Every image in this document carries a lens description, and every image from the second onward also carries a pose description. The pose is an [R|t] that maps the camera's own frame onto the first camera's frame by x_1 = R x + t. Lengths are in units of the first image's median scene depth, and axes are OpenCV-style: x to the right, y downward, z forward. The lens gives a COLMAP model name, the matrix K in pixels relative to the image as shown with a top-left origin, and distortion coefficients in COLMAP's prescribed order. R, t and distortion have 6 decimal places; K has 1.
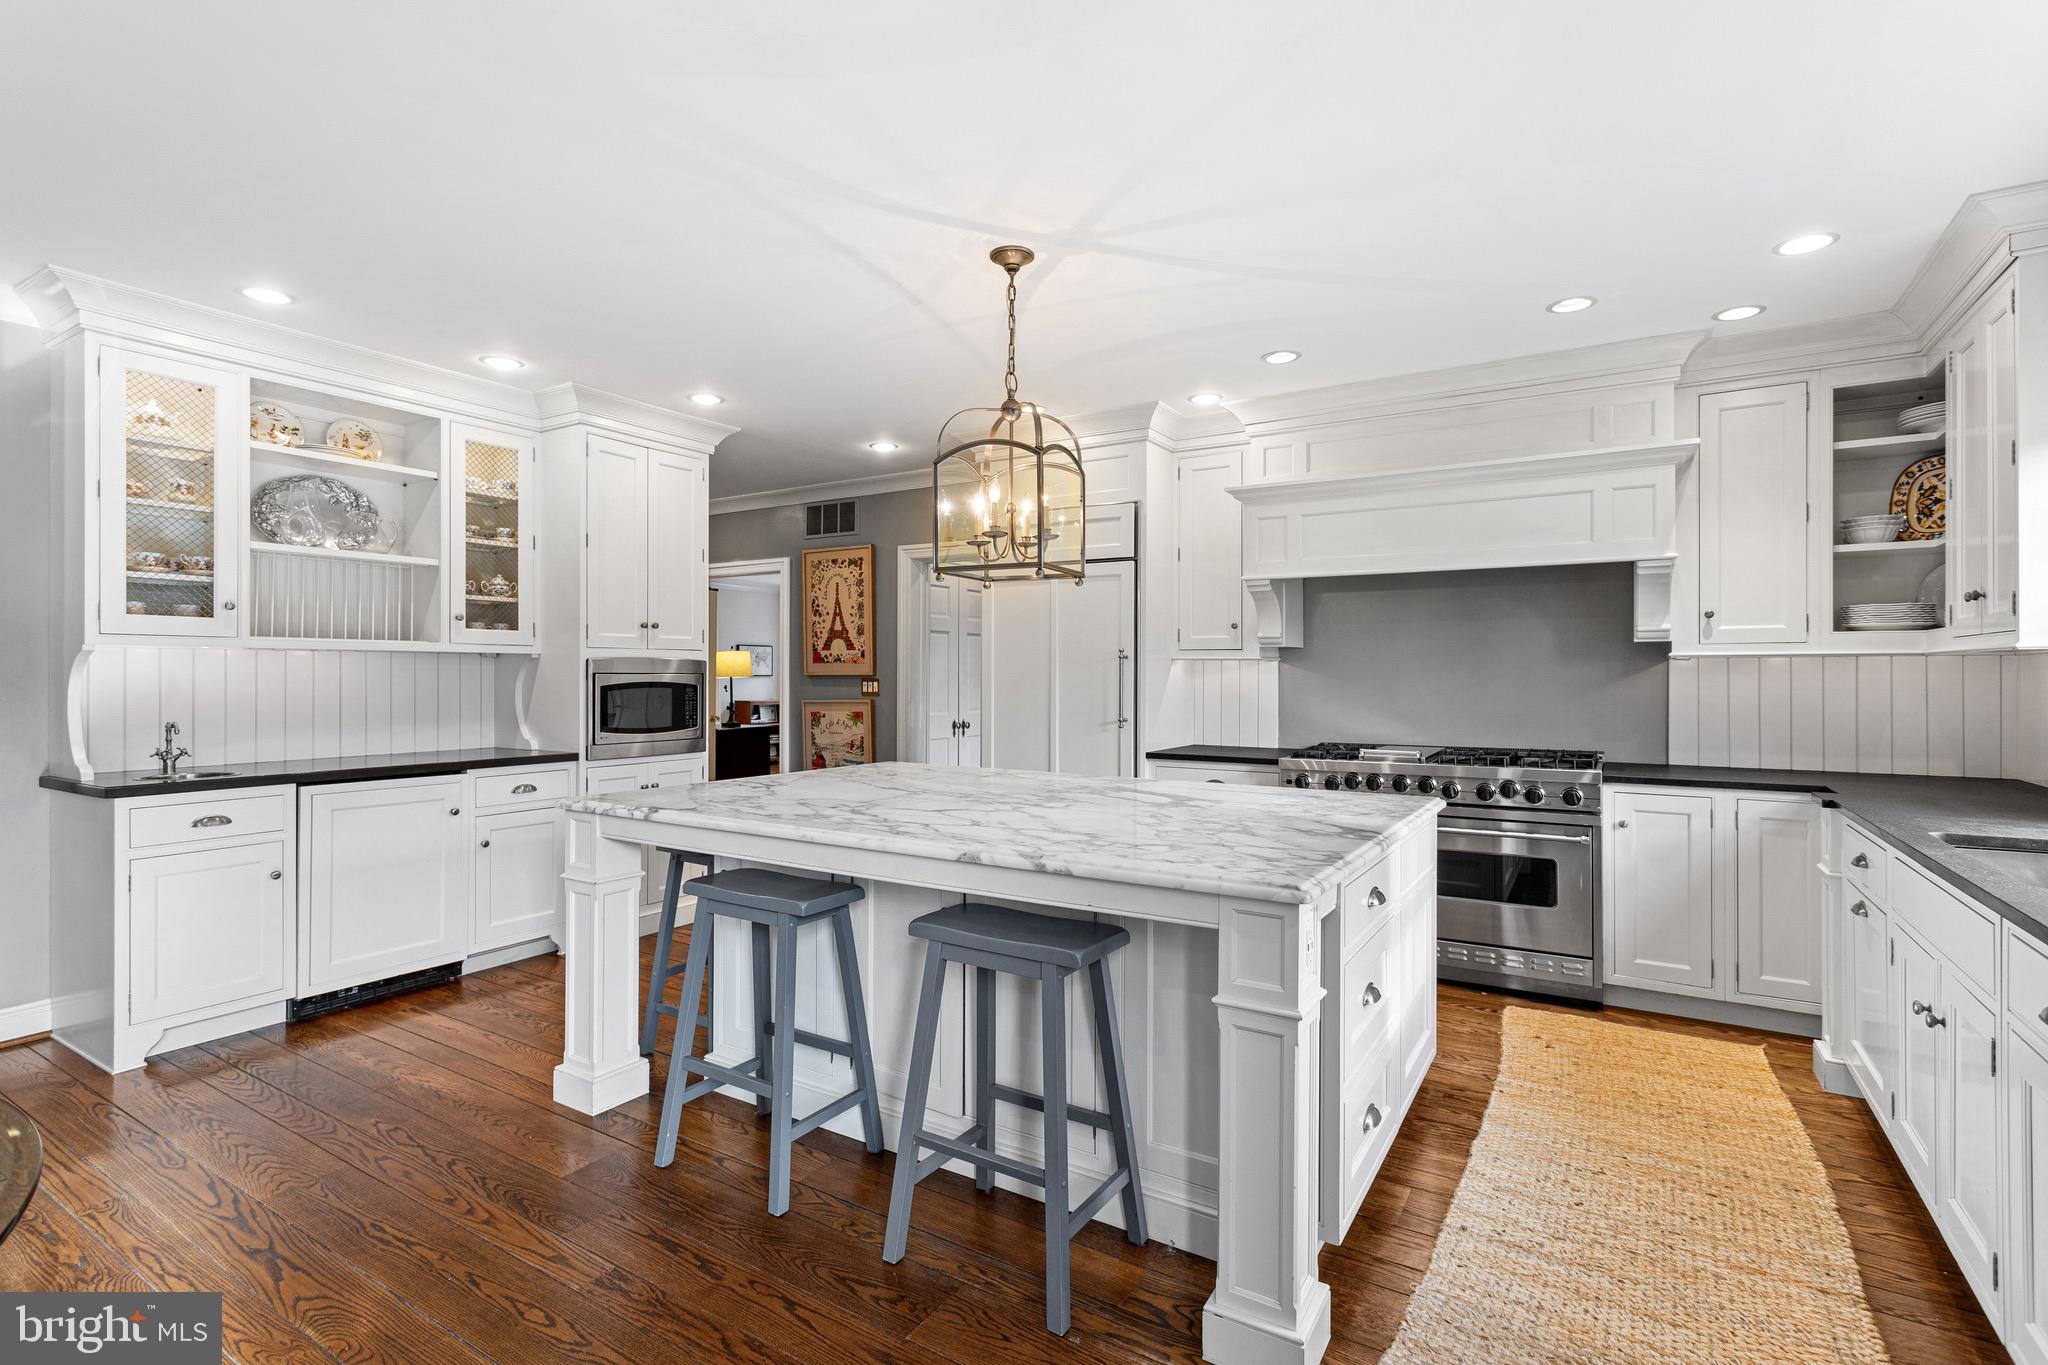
lens RADIAL K [[964.9, 0, 1022.7], [0, 964.9, 673.9], [0, 0, 1]] dist [-0.002012, 0.004271]
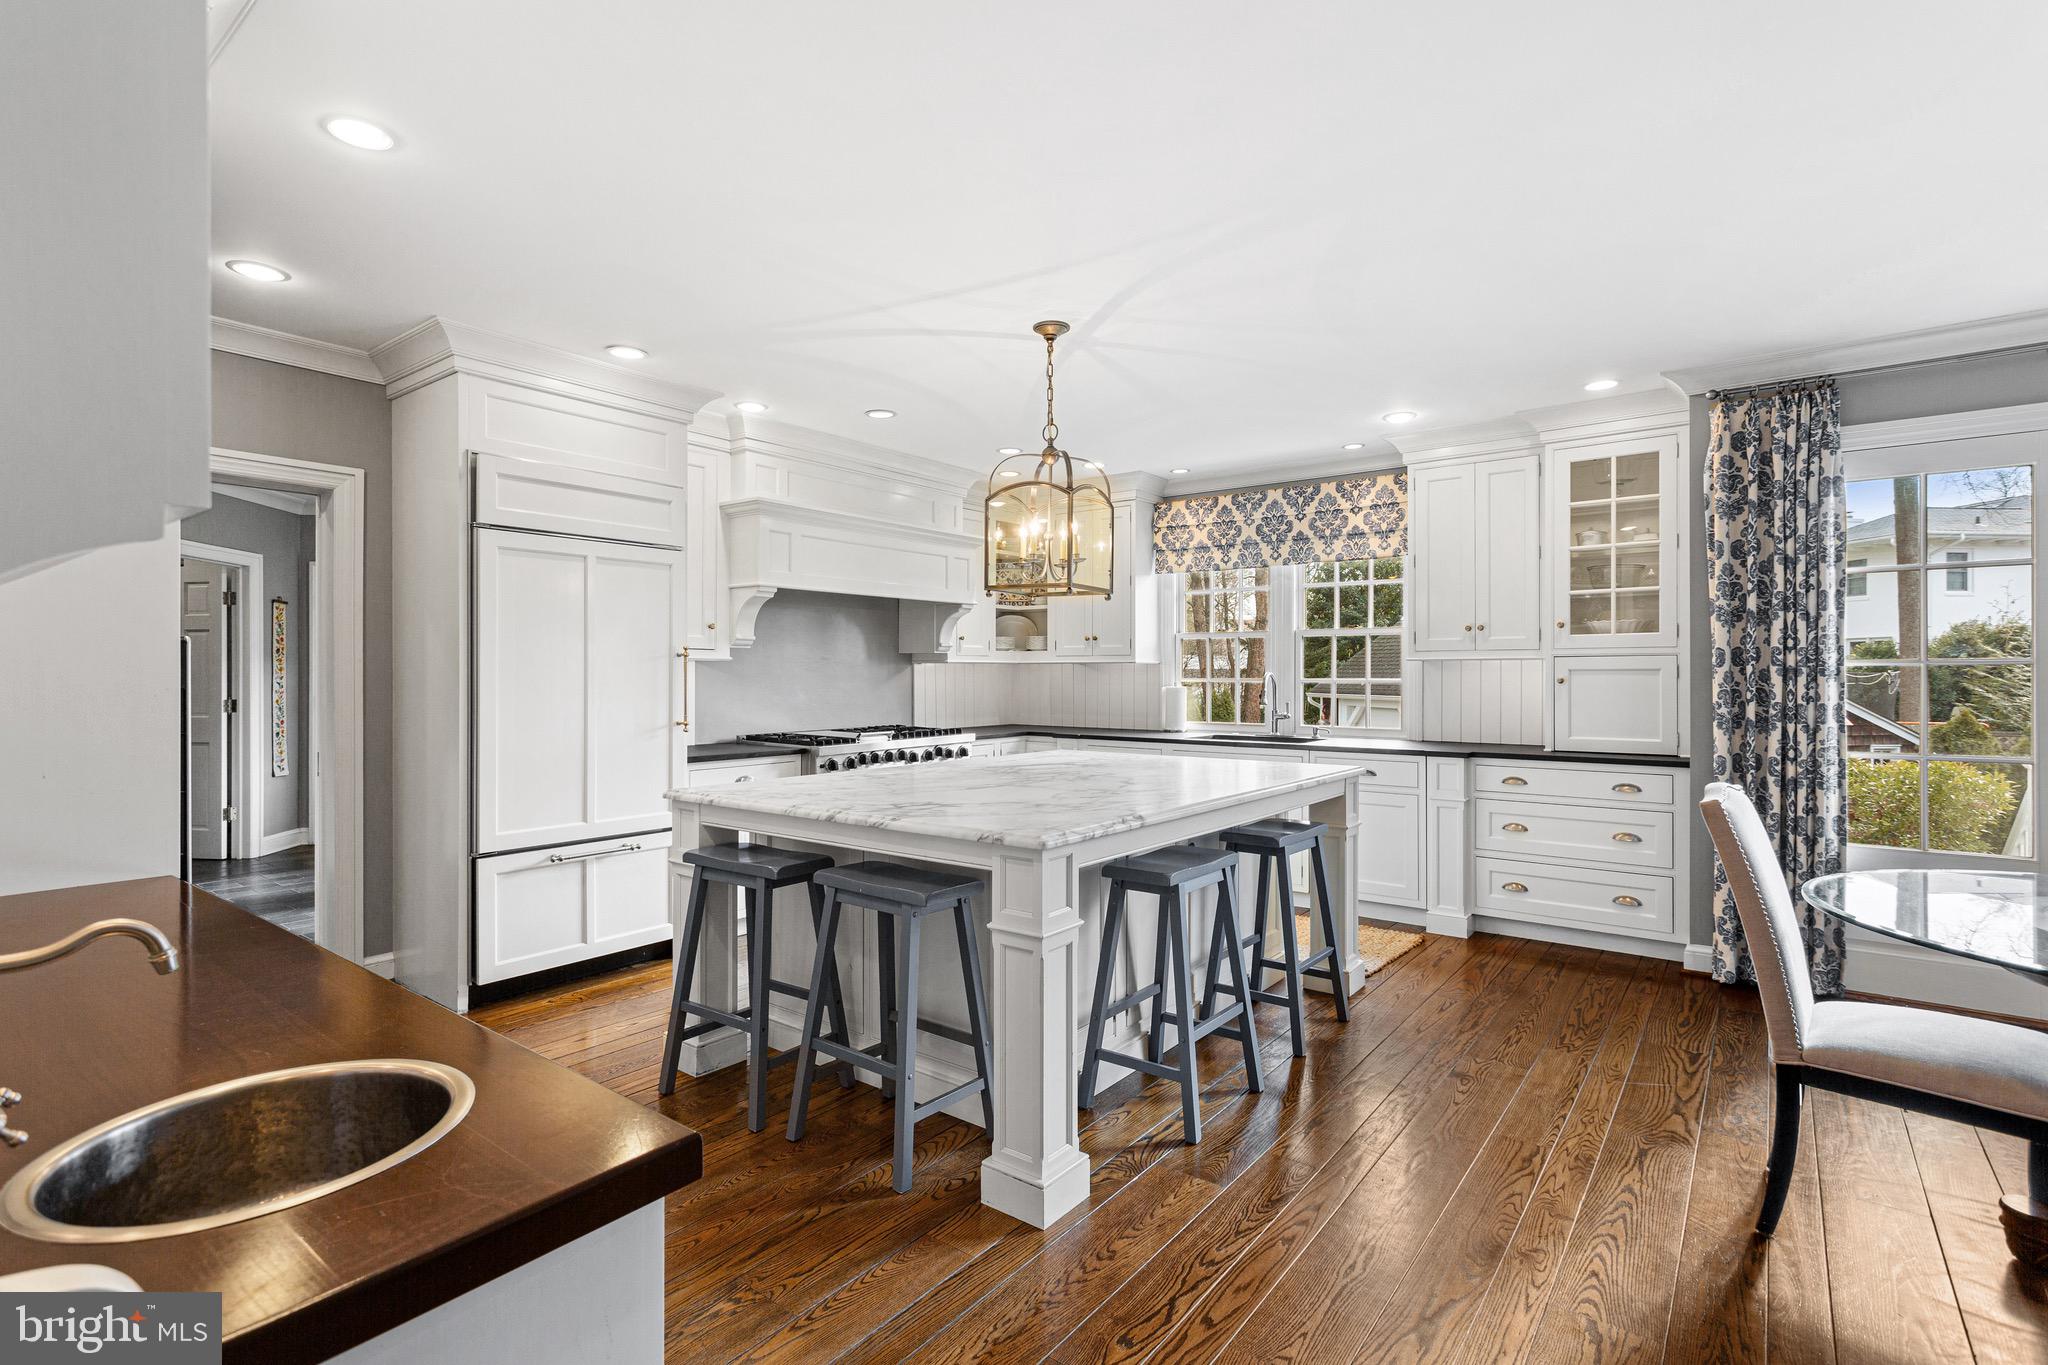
lens RADIAL K [[964.9, 0, 1022.7], [0, 964.9, 673.9], [0, 0, 1]] dist [-0.002012, 0.004271]
pose [[0.097601, -0.002477, 0.995223, -0.784884], [-0.001185, 0.999996, 0.002606, -0.002635], [-0.995225, -0.001434, 0.097598, 0.592510]]
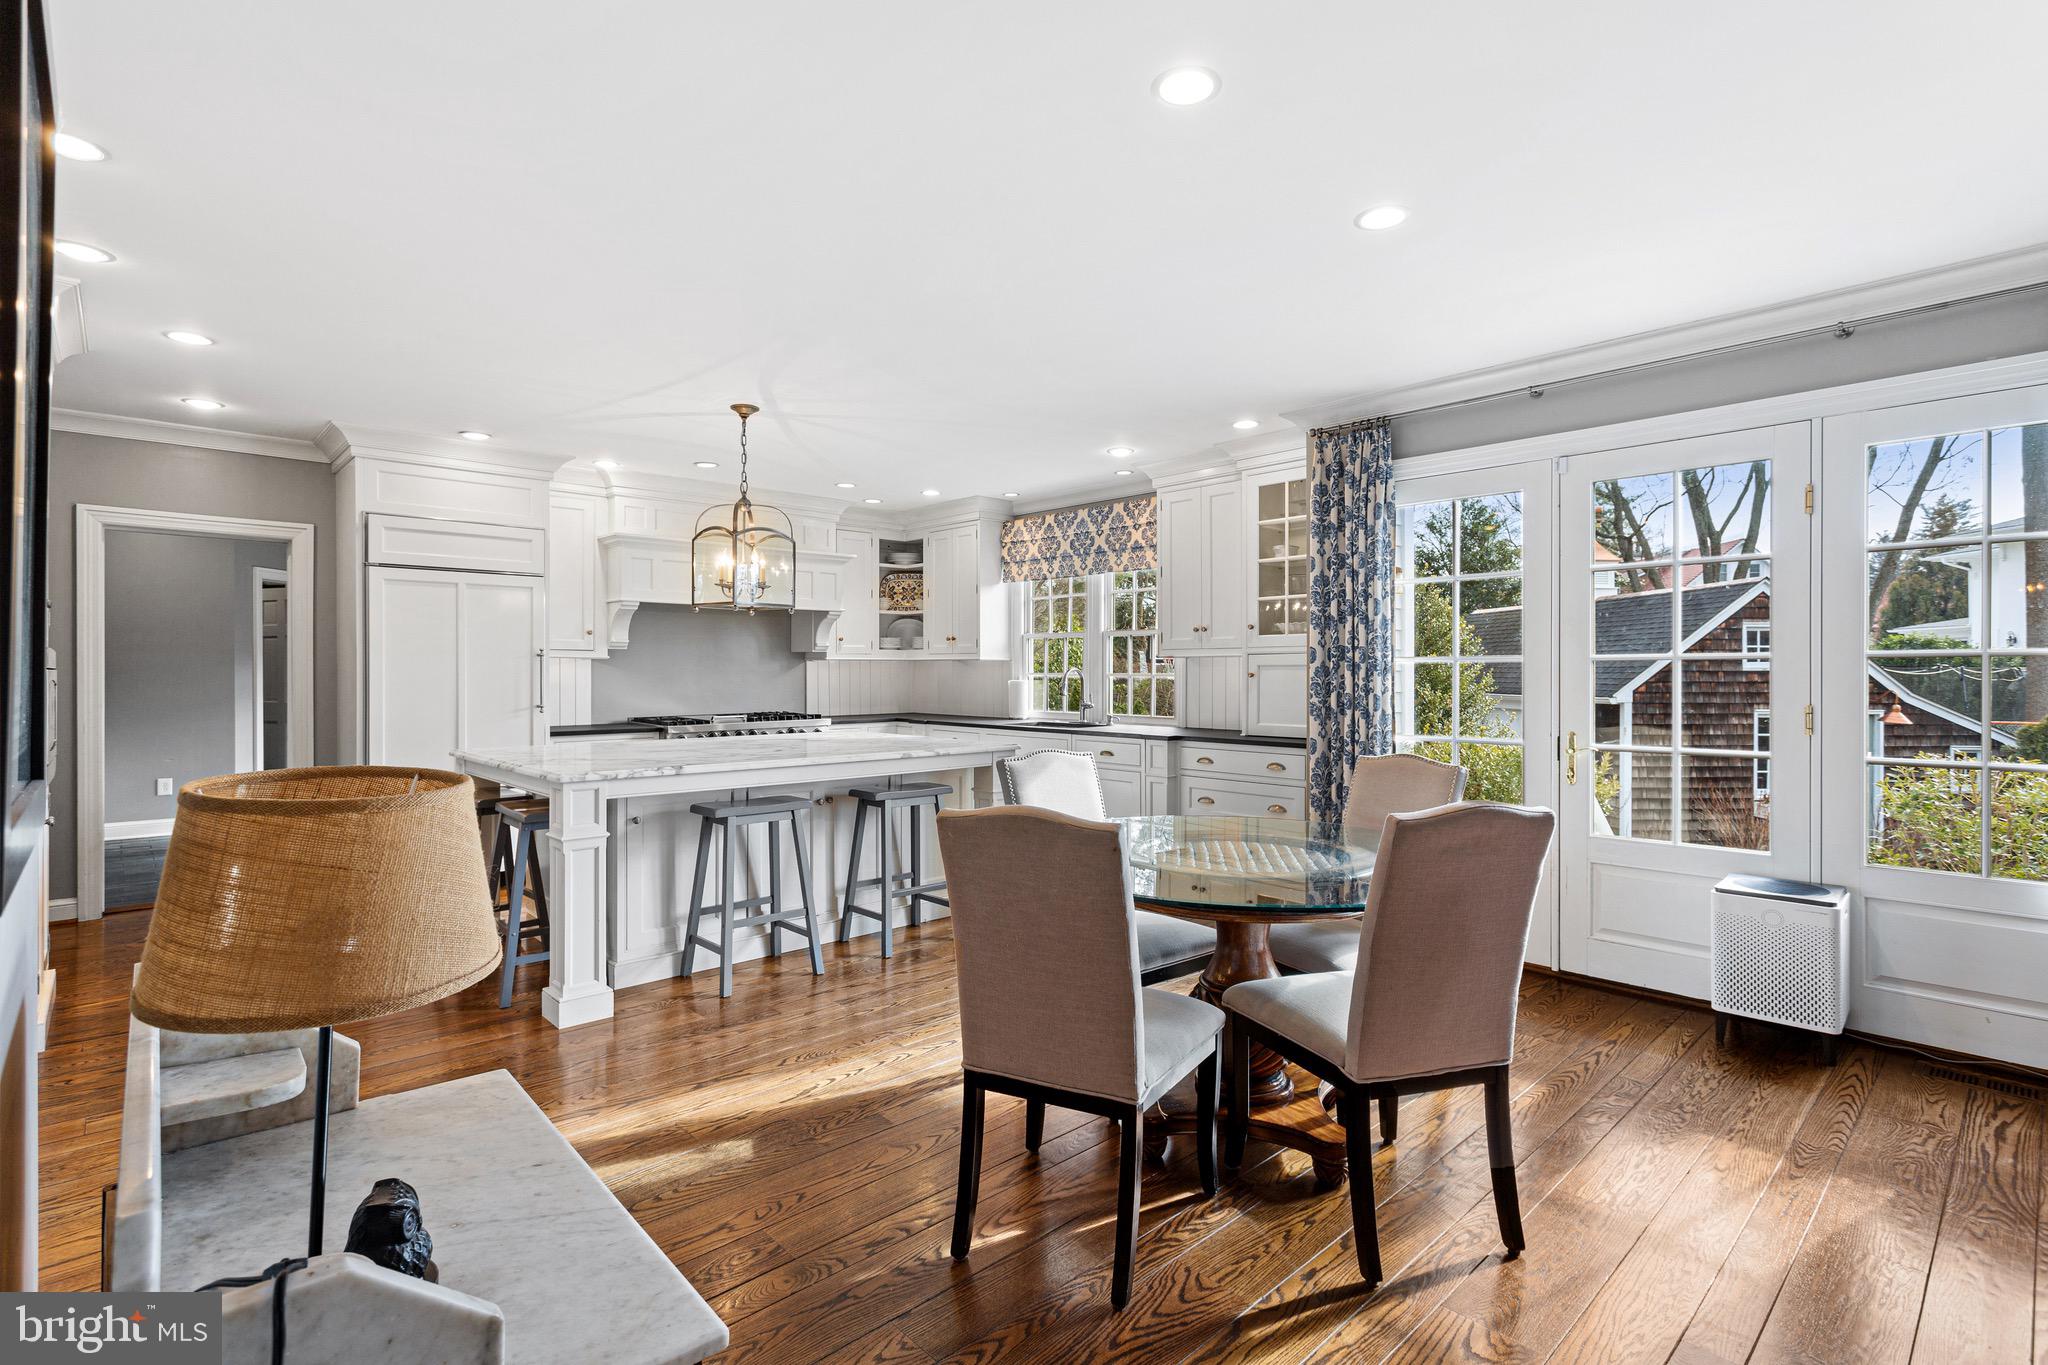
lens RADIAL K [[964.9, 0, 1022.7], [0, 964.9, 673.9], [0, 0, 1]] dist [-0.002012, 0.004271]
pose [[0.255888, -0.007294, 0.966679, -0.931220], [-0.000642, 0.999970, 0.007715, -0.003729], [-0.966706, -0.002595, 0.255876, 0.093426]]
